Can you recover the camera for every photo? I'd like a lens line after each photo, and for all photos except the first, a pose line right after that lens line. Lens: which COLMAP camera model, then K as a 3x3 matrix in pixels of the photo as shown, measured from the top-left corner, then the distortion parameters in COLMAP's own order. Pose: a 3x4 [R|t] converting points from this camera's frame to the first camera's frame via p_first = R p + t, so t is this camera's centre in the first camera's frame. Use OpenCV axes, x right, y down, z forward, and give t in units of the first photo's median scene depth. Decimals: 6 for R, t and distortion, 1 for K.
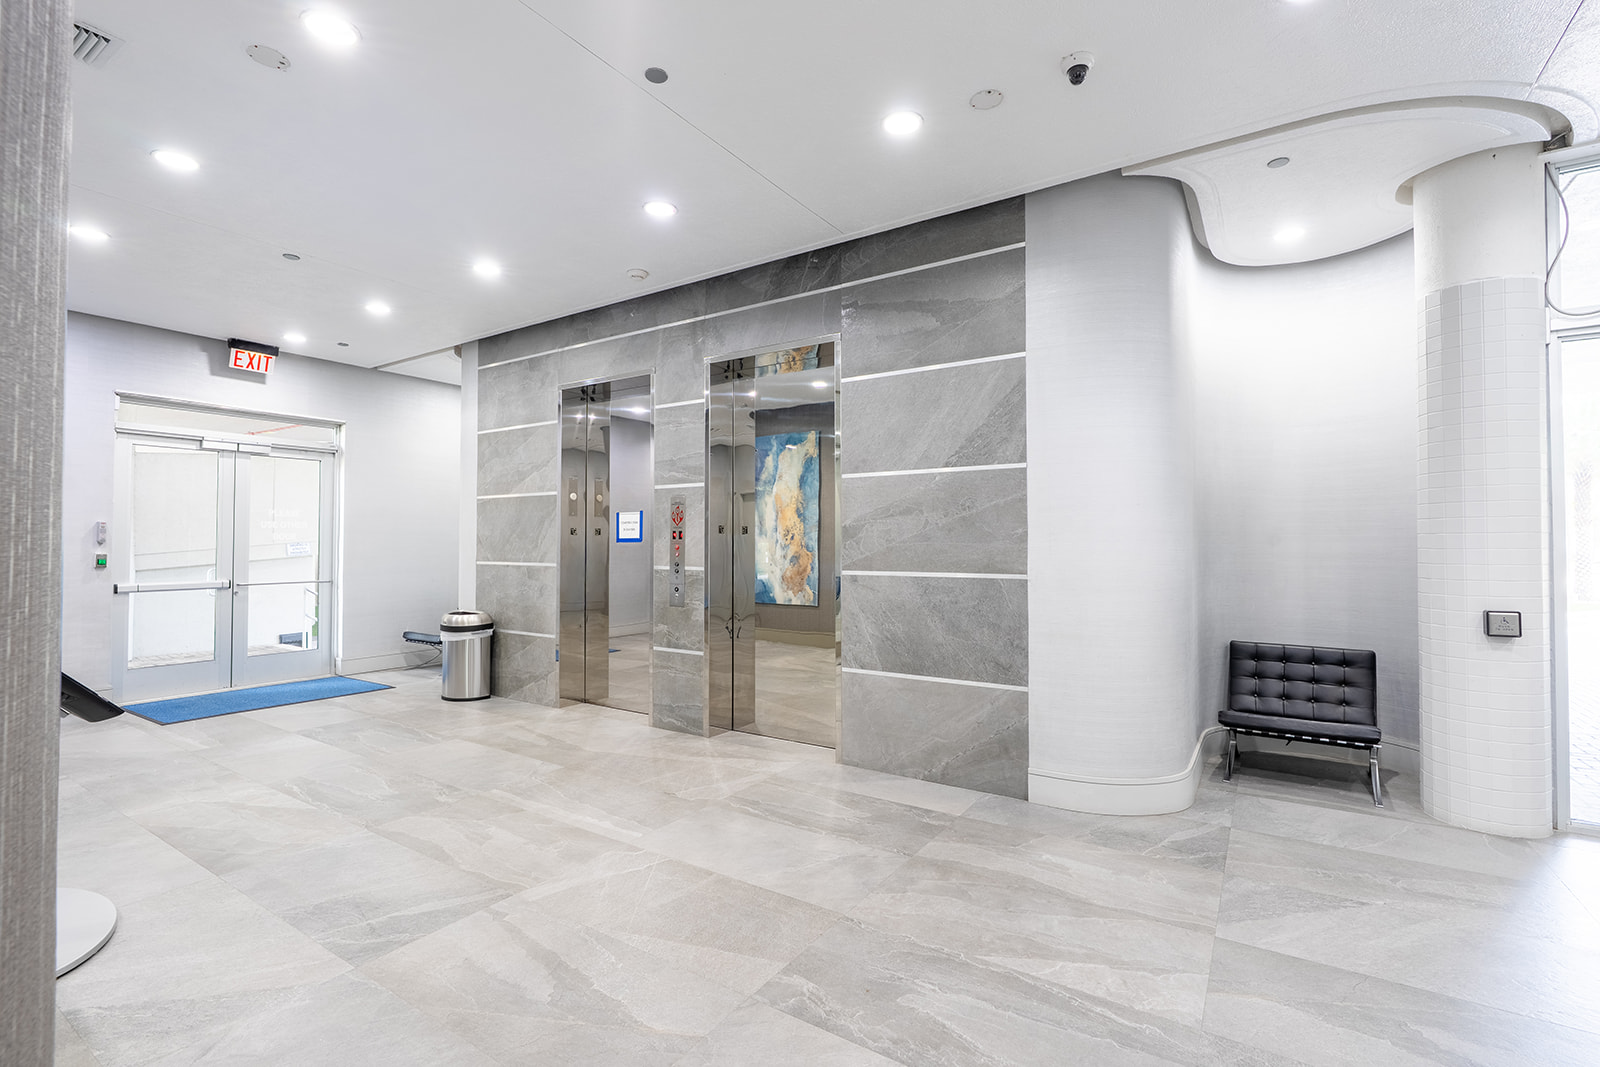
lens RADIAL K [[716.9, 0, 805.5], [0, 716.9, 529.3], [0, 0, 1]] dist [-0.003692, 0.002976]
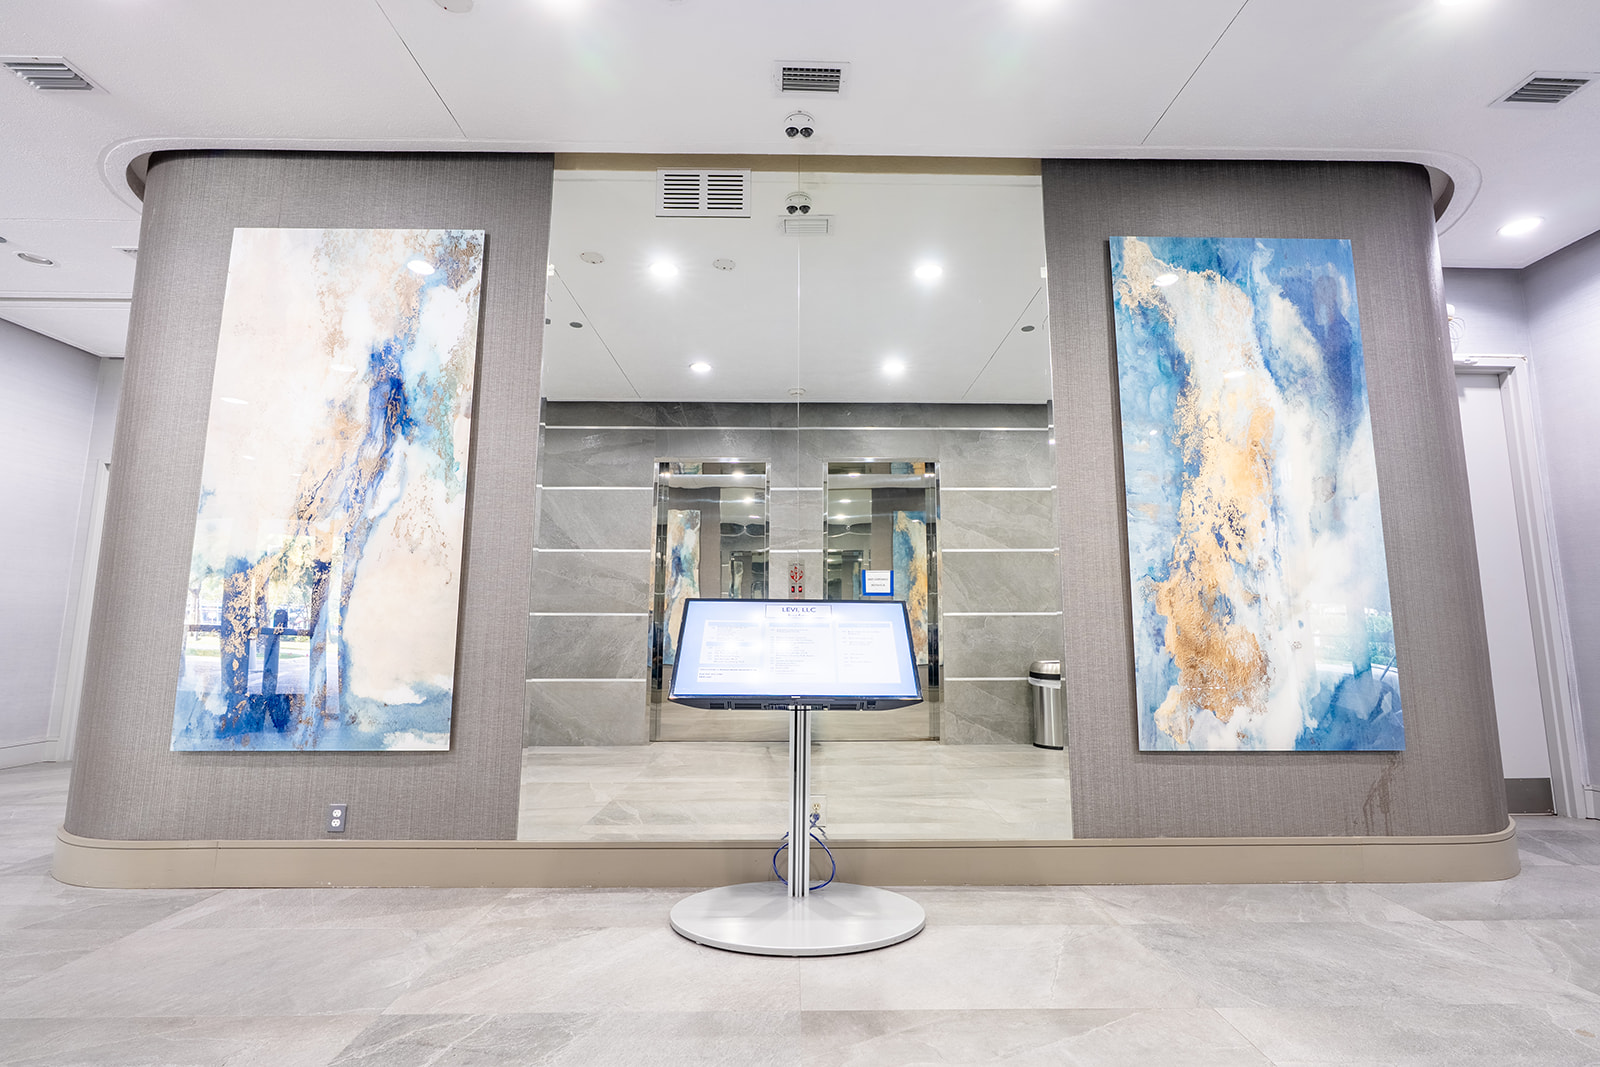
lens RADIAL K [[723.4, 0, 804.8], [0, 723.4, 525.2], [0, 0, 1]] dist [-0.001758, 0.000634]
pose [[-0.825704, -0.079270, -0.558506, -0.311181], [0.008246, 0.988275, -0.152459, 0.103022], [0.564044, -0.130491, -0.815369, 1.239580]]
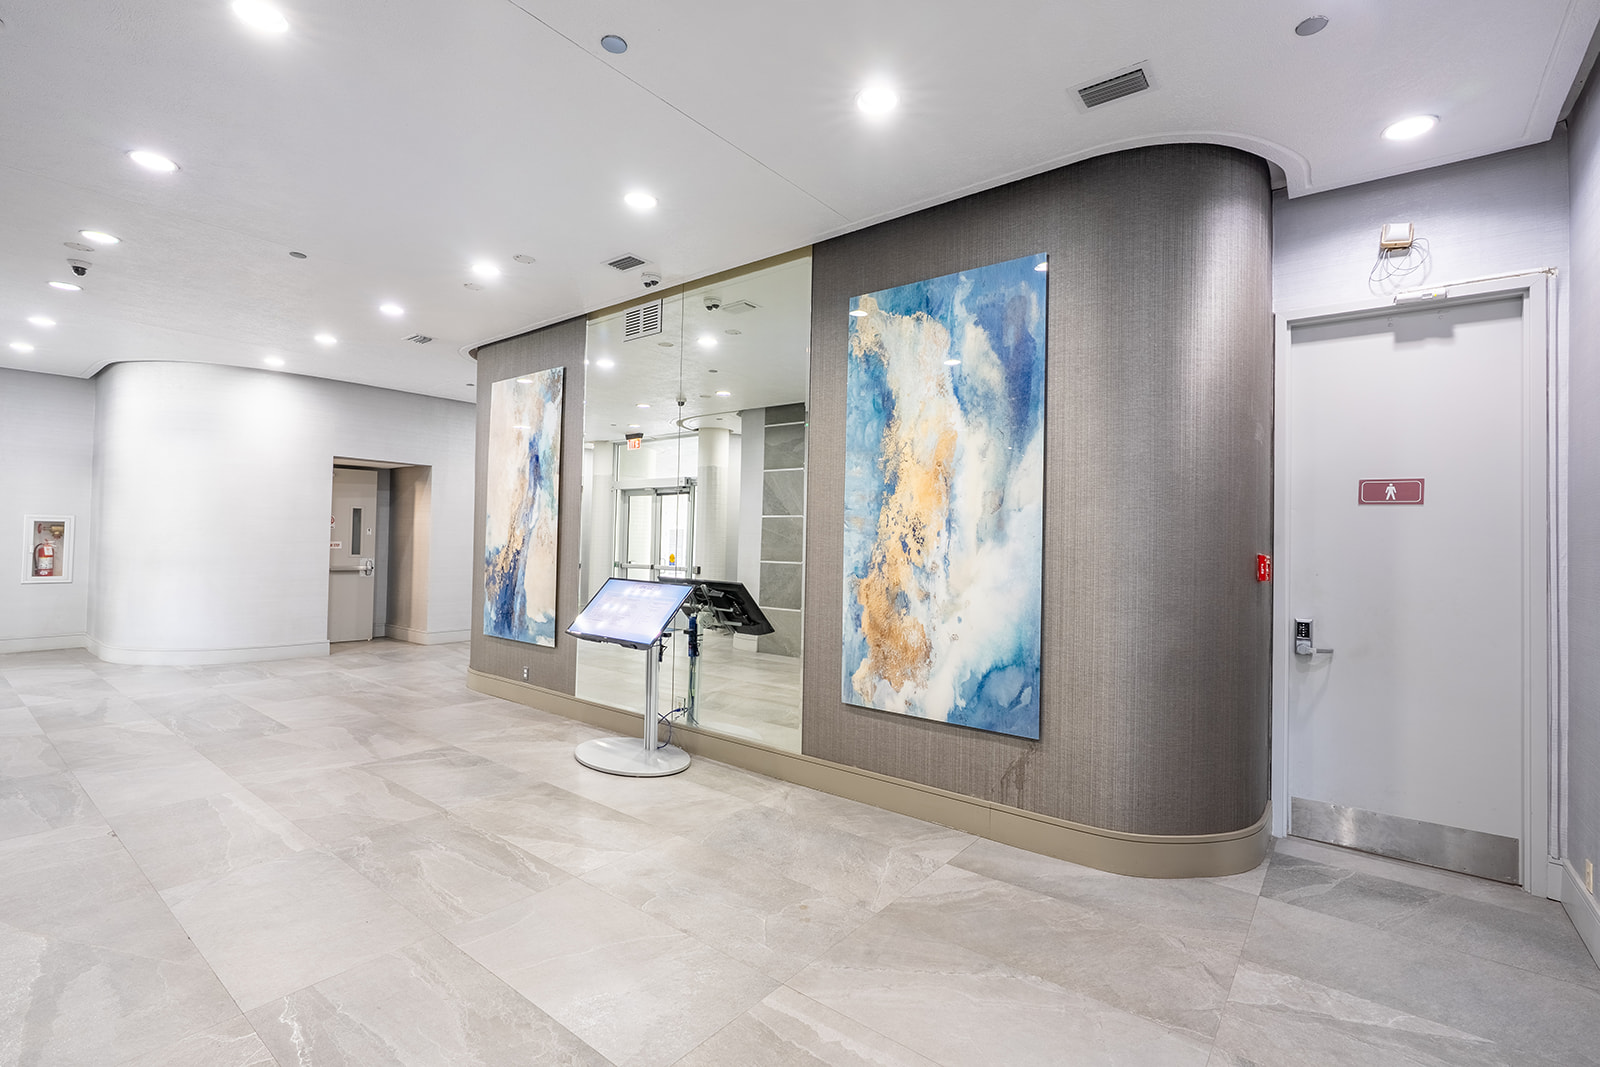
lens RADIAL K [[716.9, 0, 805.5], [0, 716.9, 529.3], [0, 0, 1]] dist [-0.003692, 0.002976]
pose [[-0.996070, -0.019839, 0.086315, -1.113637], [-0.023110, 0.999046, -0.037061, 0.013649], [-0.085498, -0.038910, -0.995578, 1.842751]]
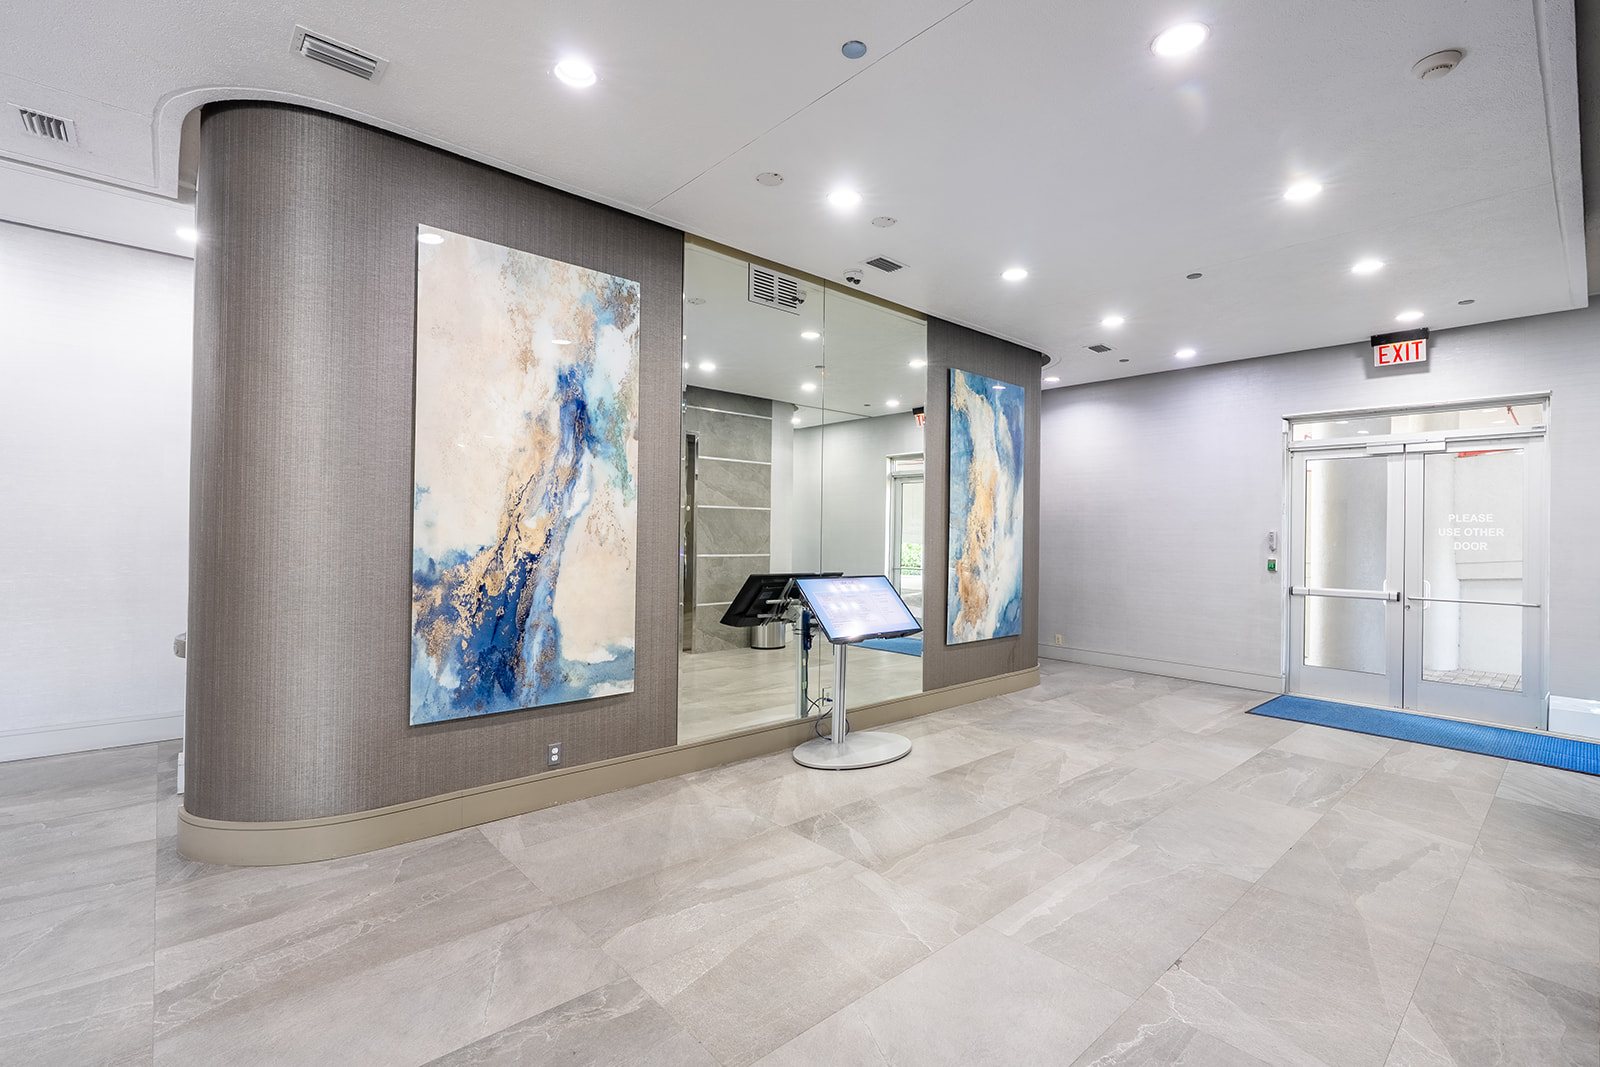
lens RADIAL K [[716.9, 0, 805.5], [0, 716.9, 529.3], [0, 0, 1]] dist [-0.003692, 0.002976]
pose [[-0.253821, -0.010785, -0.967191, 0.512054], [0.003484, 0.999921, -0.012064, -0.004154], [0.967245, -0.006432, -0.253764, 0.865282]]
